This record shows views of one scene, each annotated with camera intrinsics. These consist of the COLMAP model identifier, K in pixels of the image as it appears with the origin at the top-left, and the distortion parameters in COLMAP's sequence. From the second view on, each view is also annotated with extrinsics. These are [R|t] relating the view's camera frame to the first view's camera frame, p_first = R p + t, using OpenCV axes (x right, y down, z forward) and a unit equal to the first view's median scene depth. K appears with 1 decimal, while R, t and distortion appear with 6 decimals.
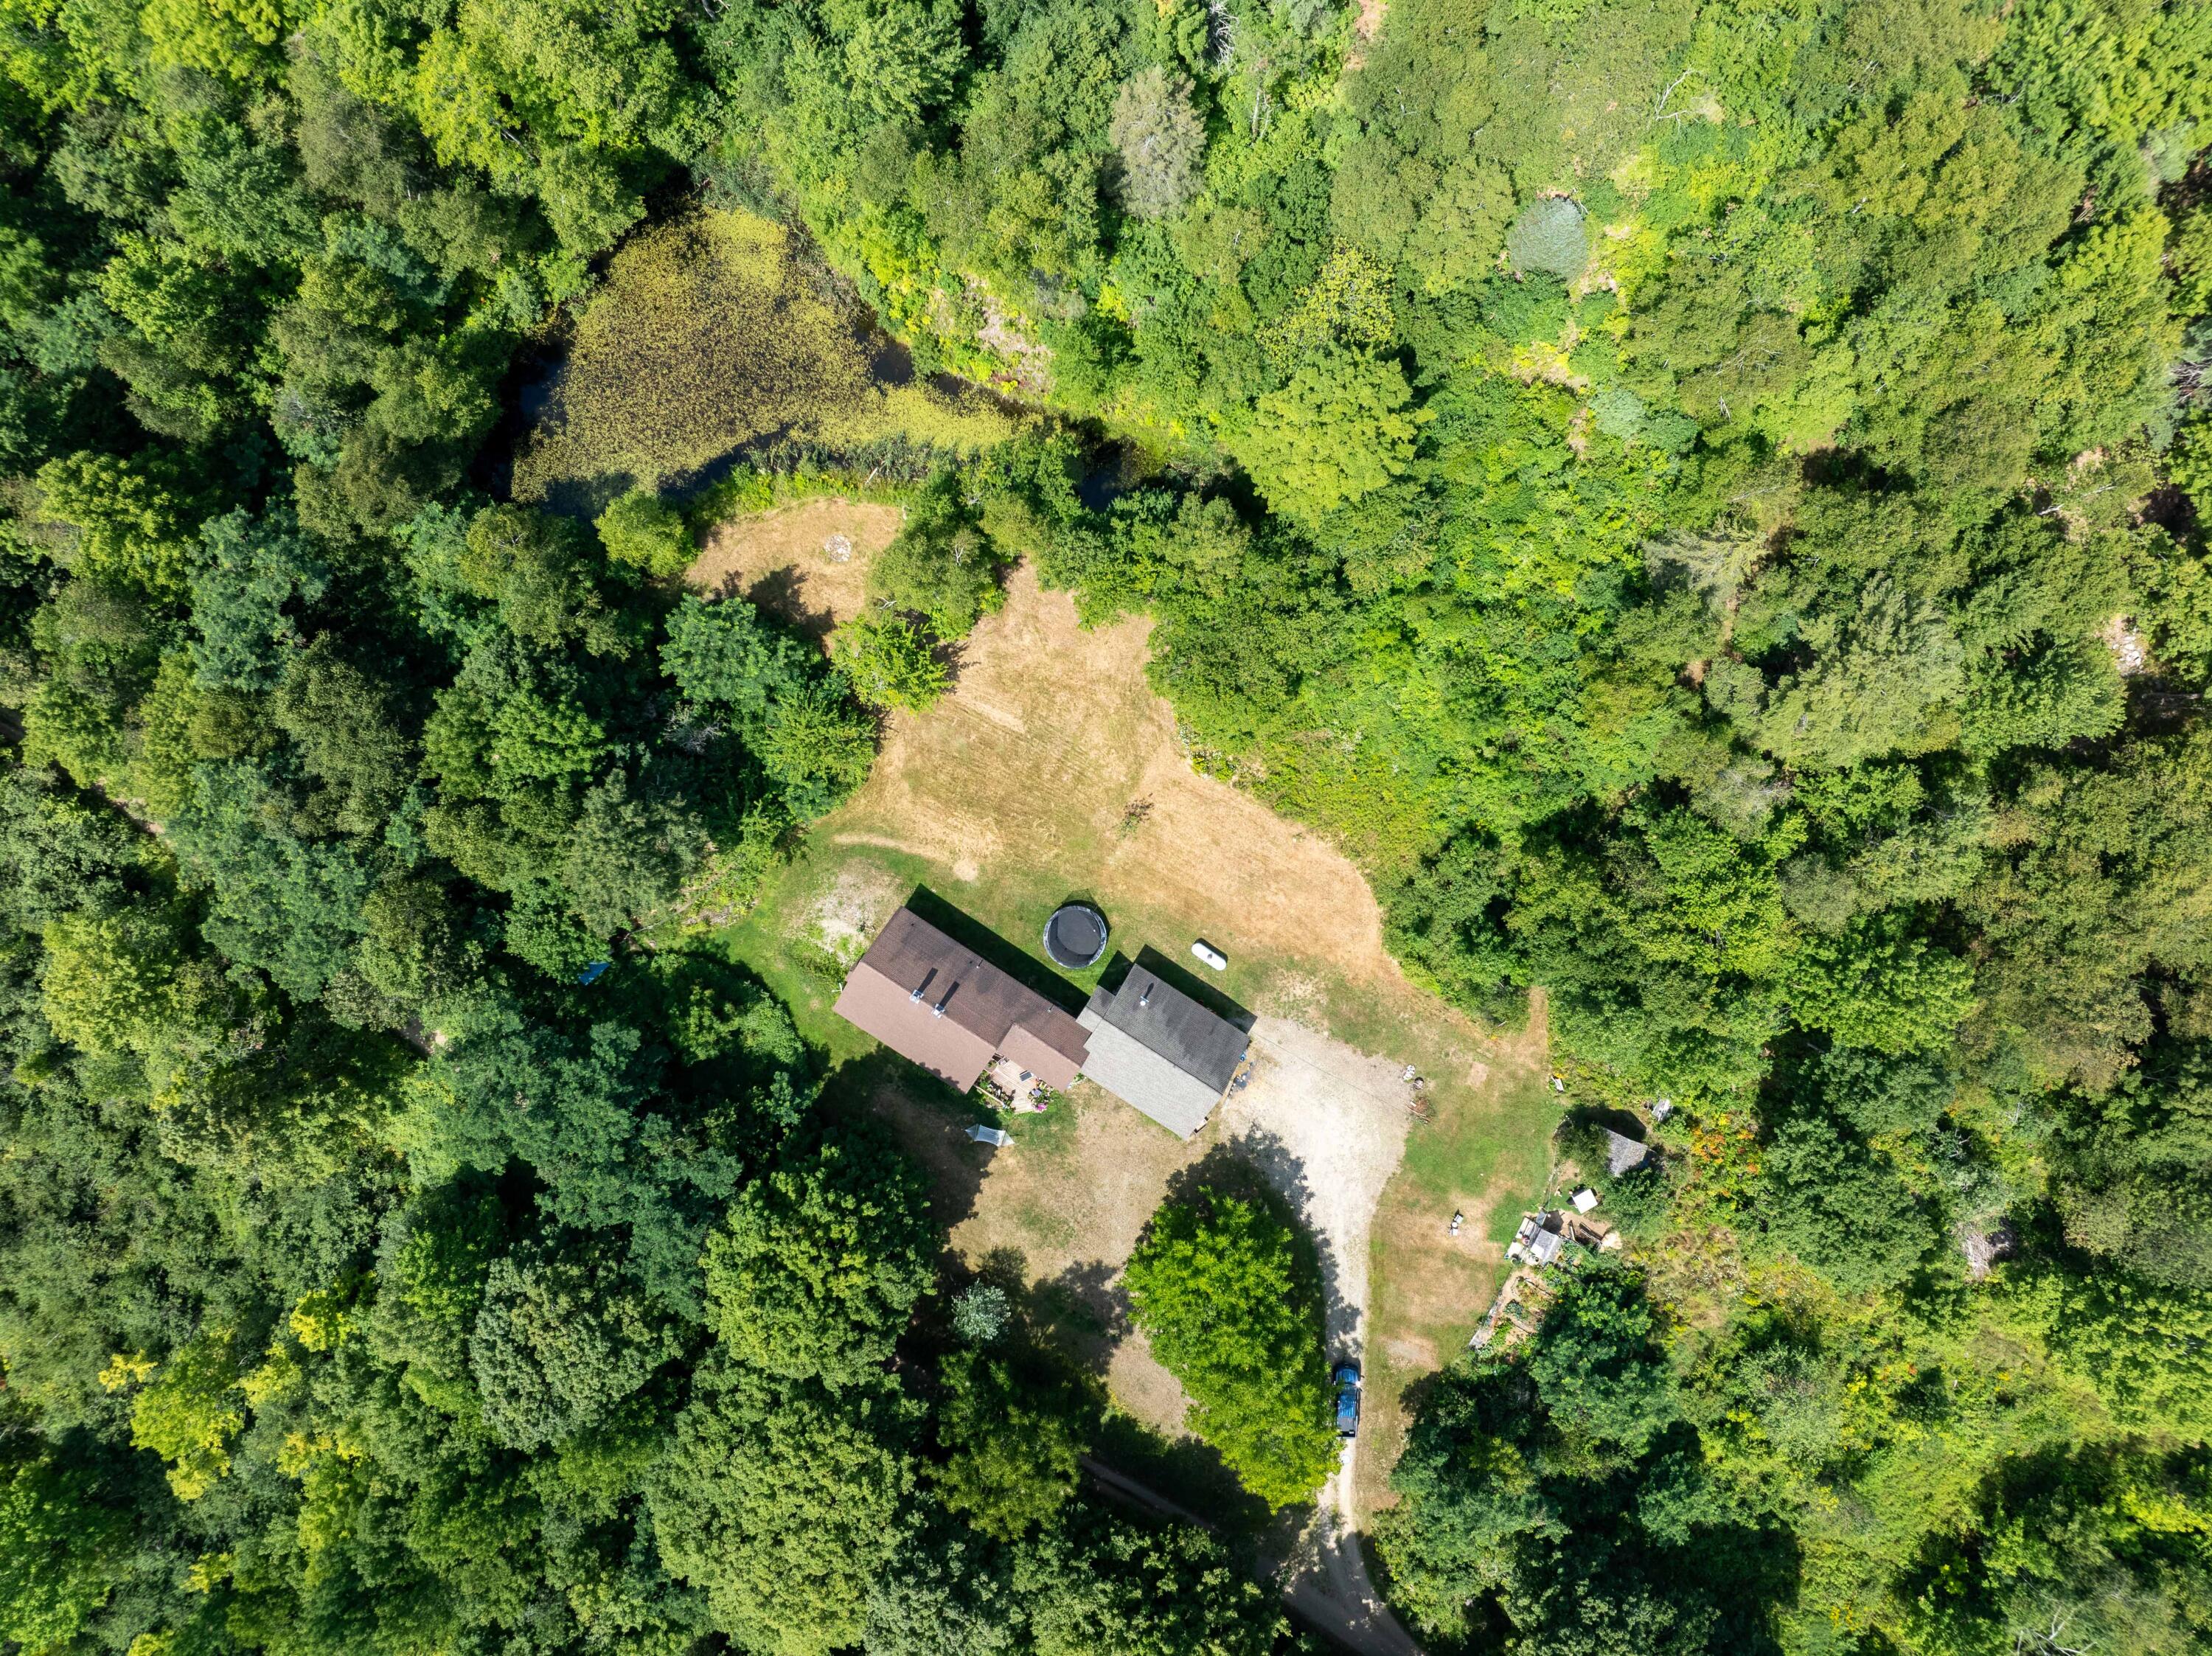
lens RADIAL K [[1533.6, 0, 1106.0], [0, 1533.6, 828.0], [0, 0, 1]] dist [-0.017486, -0.030386]
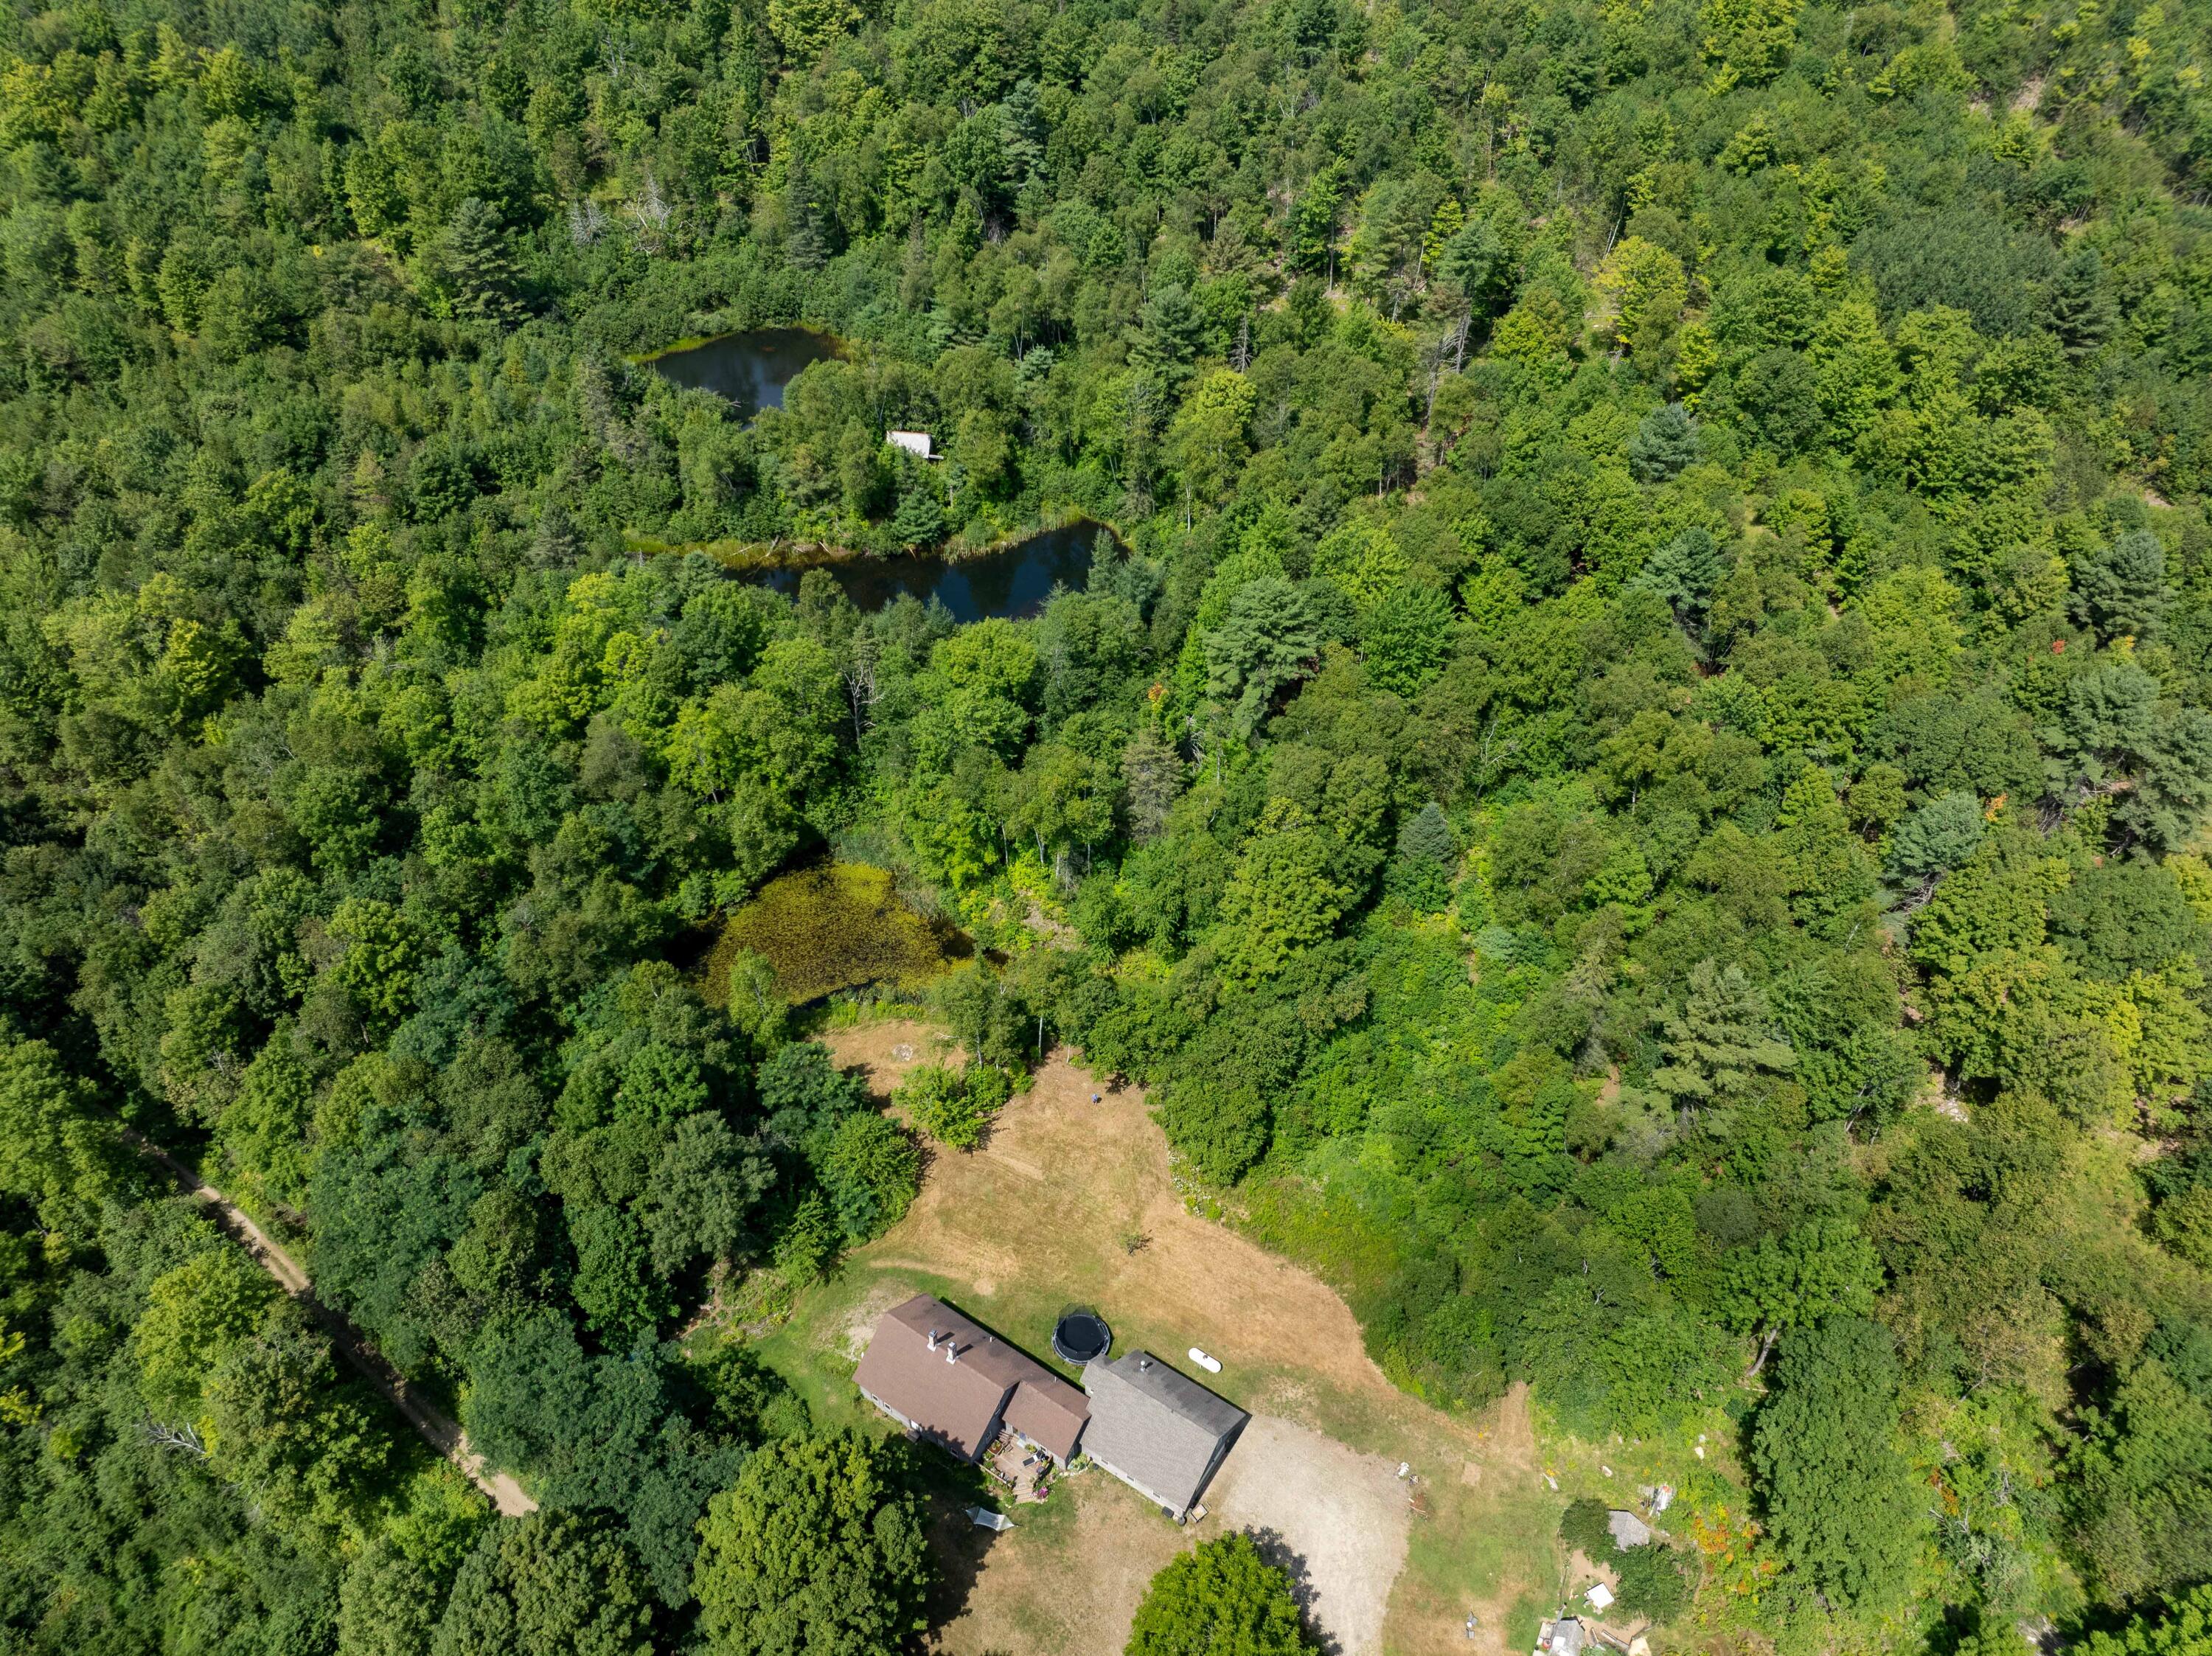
lens RADIAL K [[1533.6, 0, 1106.0], [0, 1533.6, 828.0], [0, 0, 1]] dist [-0.017486, -0.030386]
pose [[0.999830, 0.011817, -0.014149, 0.008708], [-0.018375, 0.700312, -0.713601, 0.588147], [0.001476, 0.713739, 0.700410, -0.018745]]
